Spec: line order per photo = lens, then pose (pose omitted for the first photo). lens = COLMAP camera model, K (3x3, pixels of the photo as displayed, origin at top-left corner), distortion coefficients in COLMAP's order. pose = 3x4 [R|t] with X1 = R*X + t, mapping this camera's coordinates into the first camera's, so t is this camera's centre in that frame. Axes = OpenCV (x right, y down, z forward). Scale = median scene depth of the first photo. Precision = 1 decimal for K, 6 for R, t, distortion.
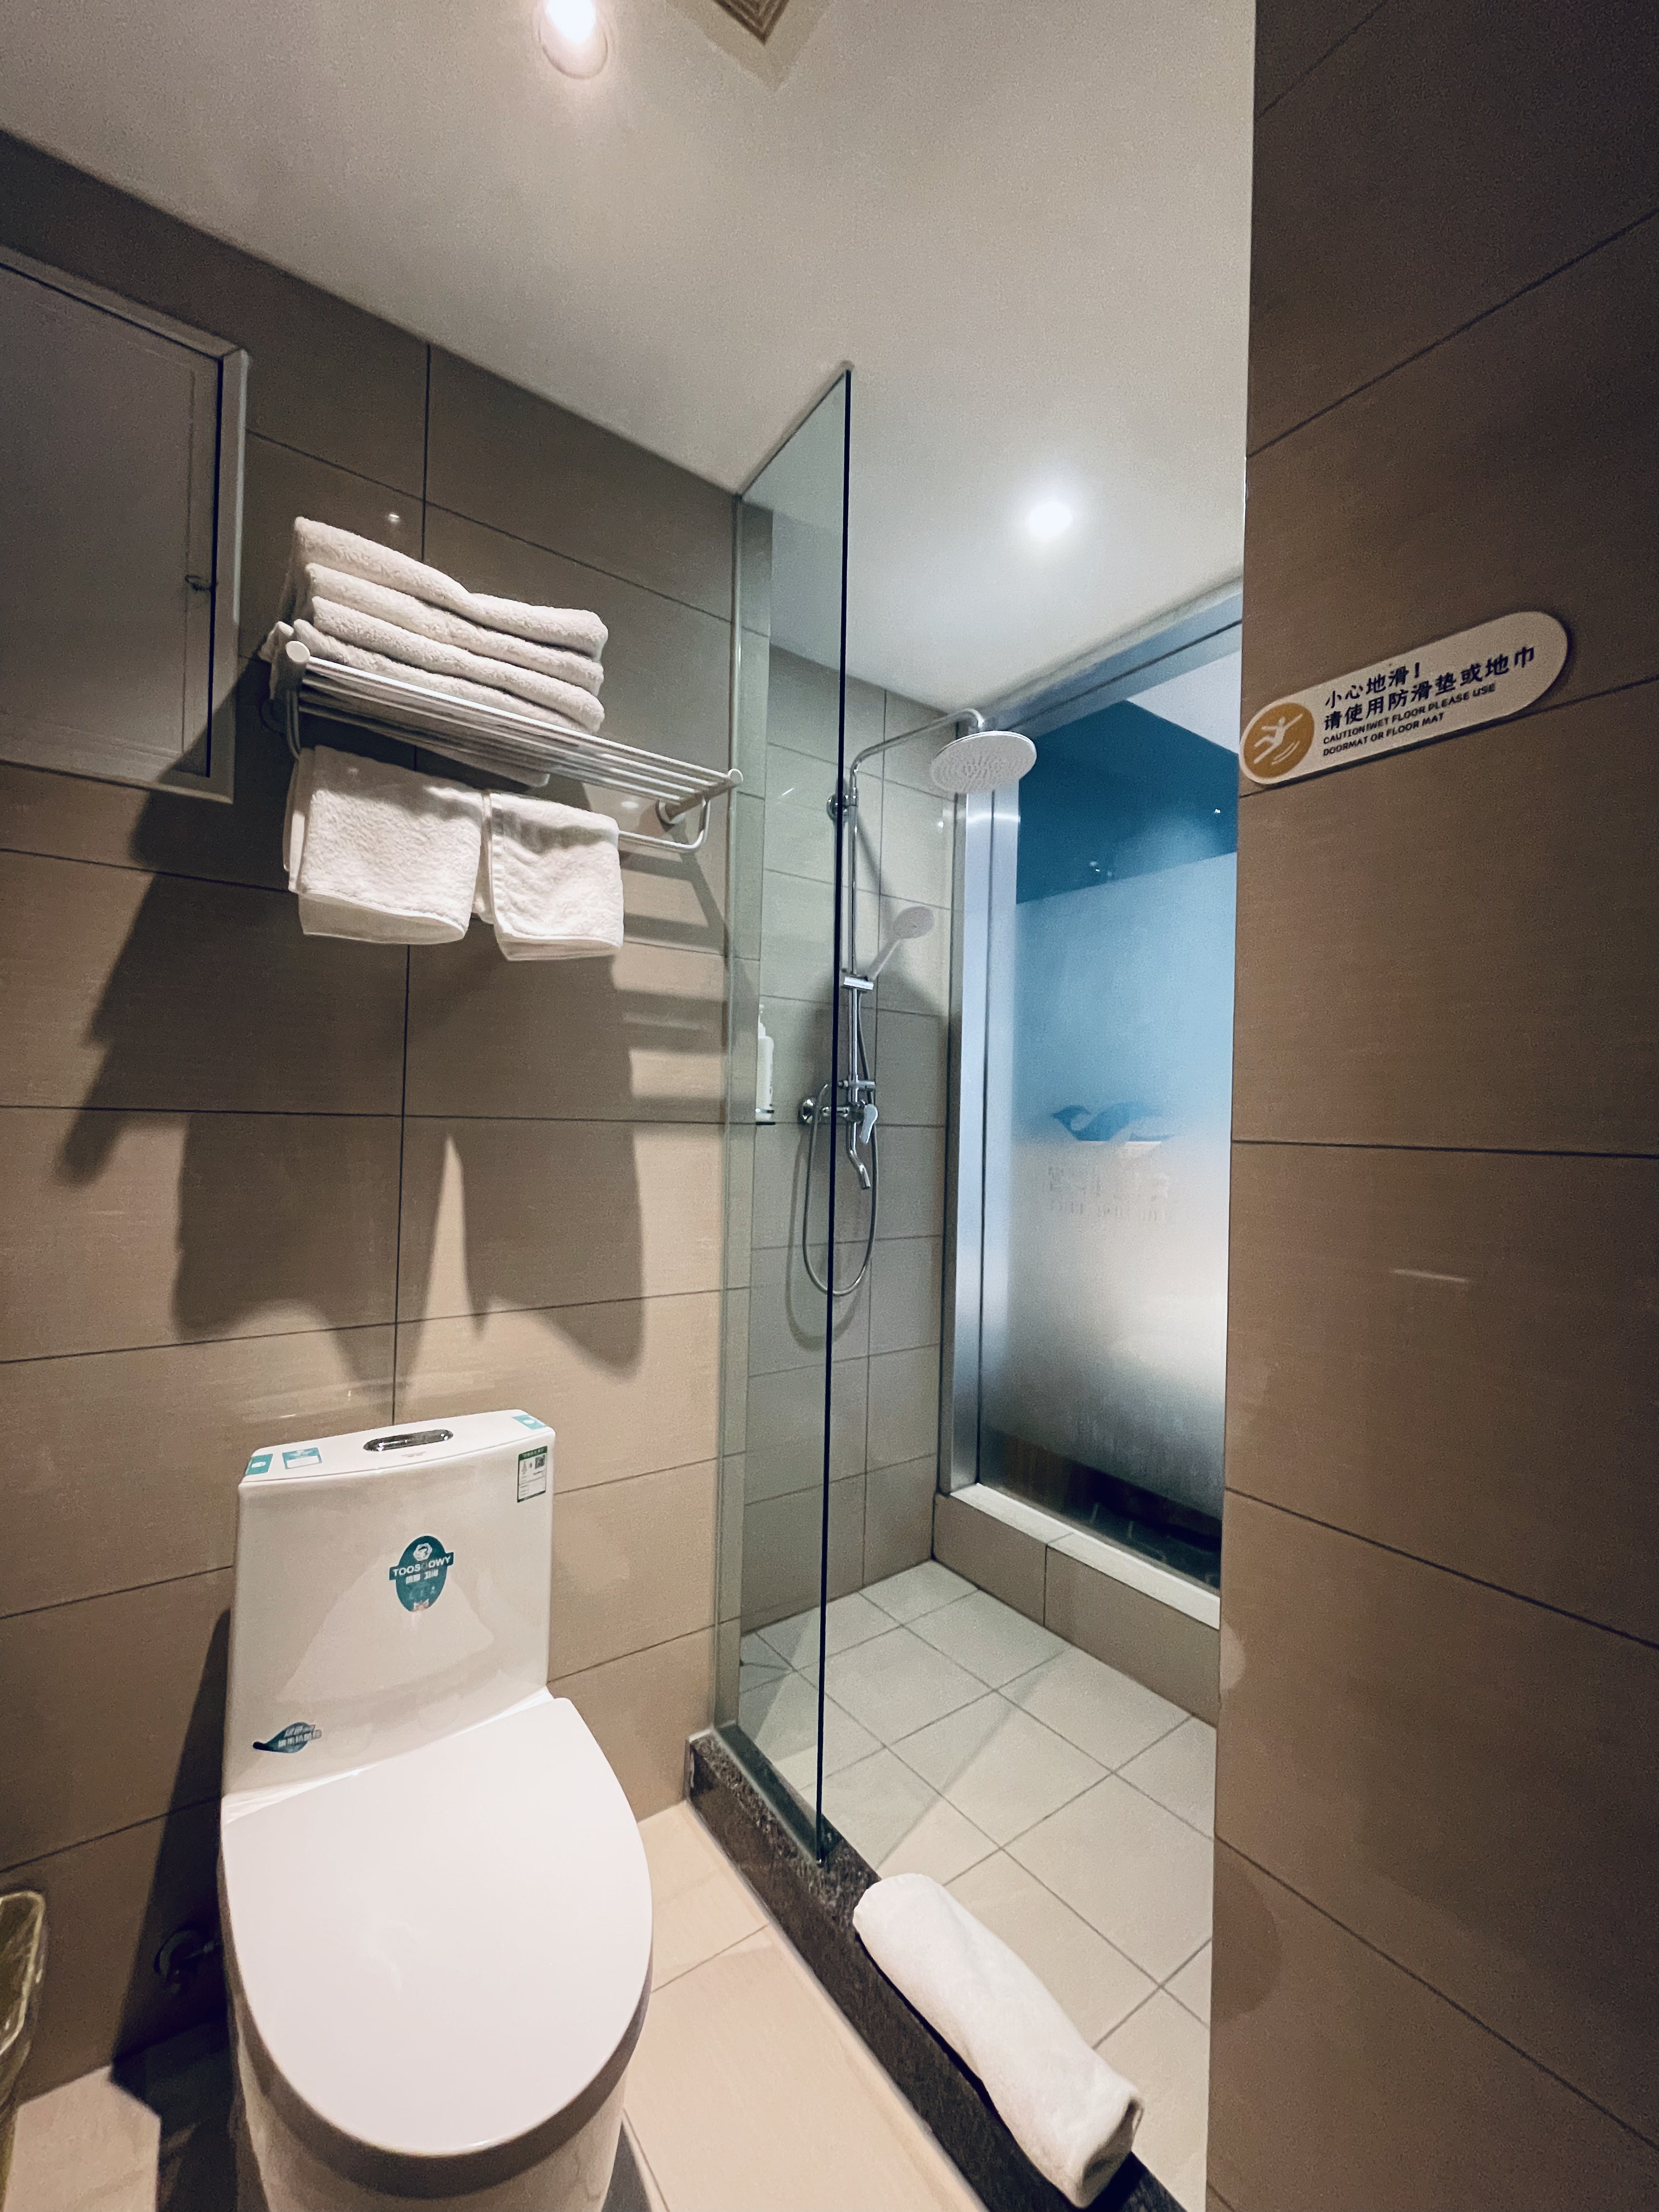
lens RADIAL K [[895.4, 0, 835.0], [0, 895.4, 1100.6], [0, 0, 1]] dist [-0.003331, 0.000727]
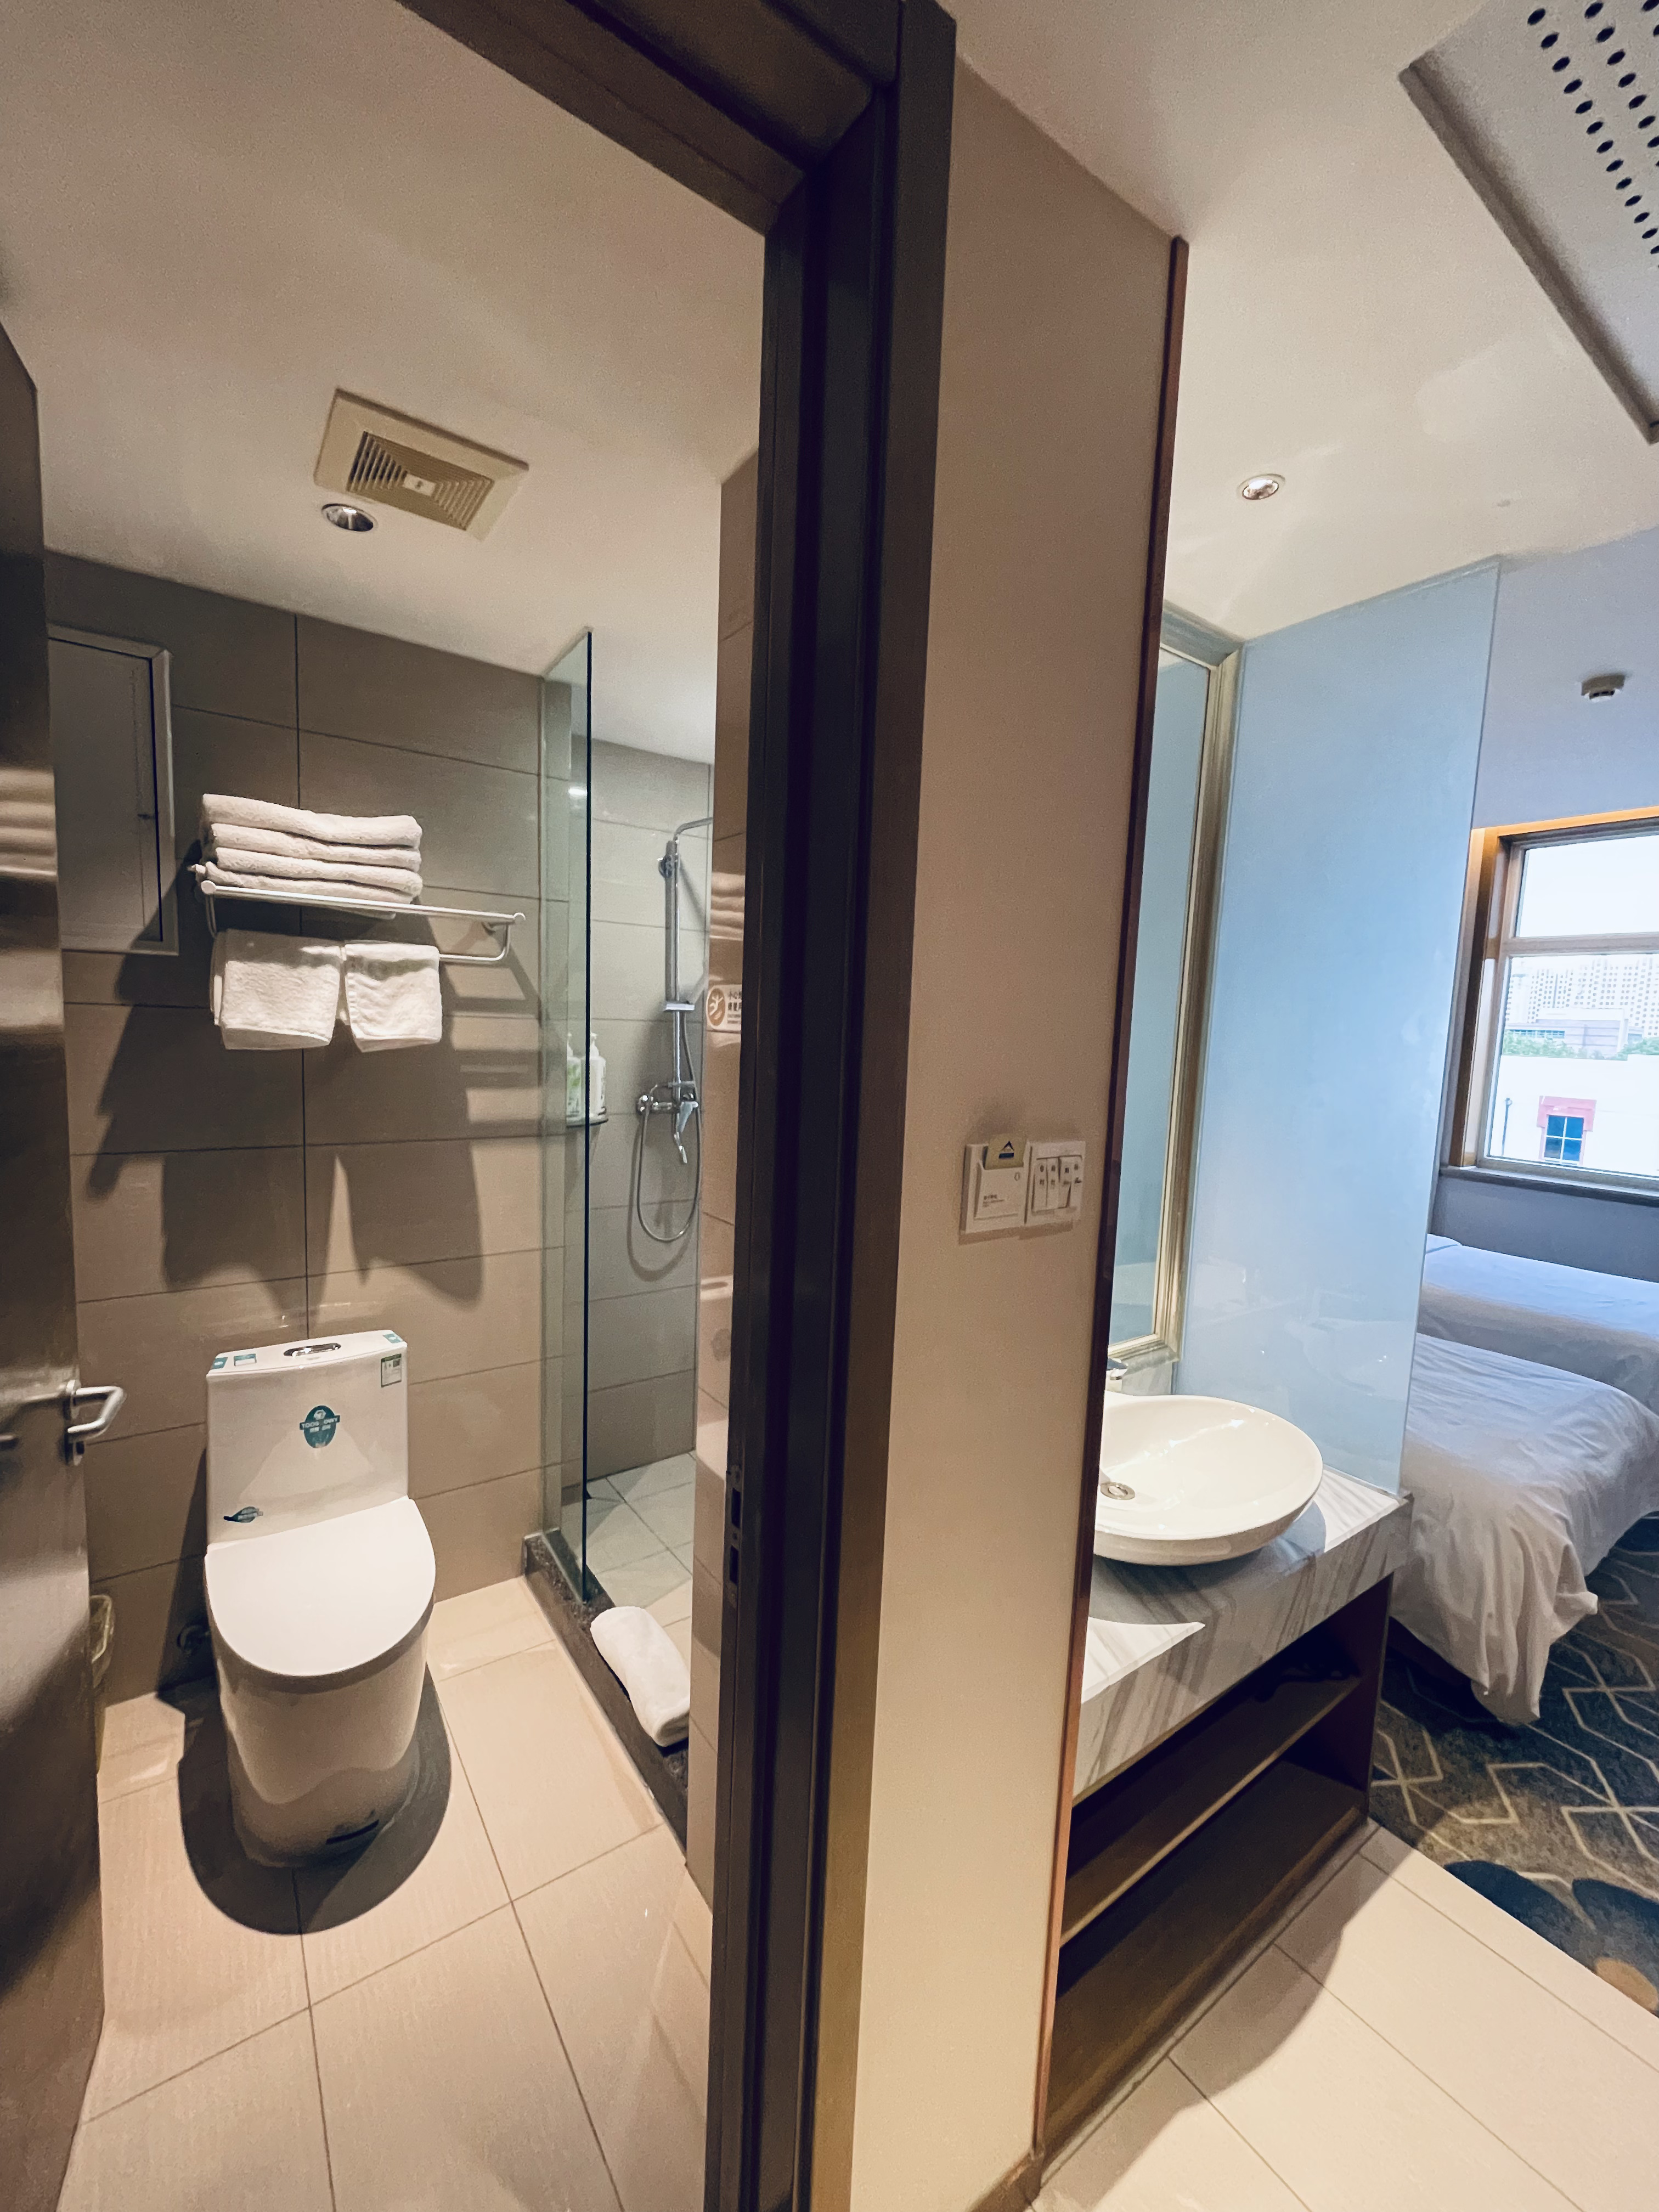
lens RADIAL K [[895.4, 0, 831.4], [0, 895.4, 1100.5], [0, 0, 1]] dist [-0.003331, 0.000727]
pose [[0.999884, 0.013645, -0.006720, 0.484109], [-0.012826, 0.993874, 0.109777, -0.268050], [0.008177, -0.109678, 0.993934, -0.574900]]
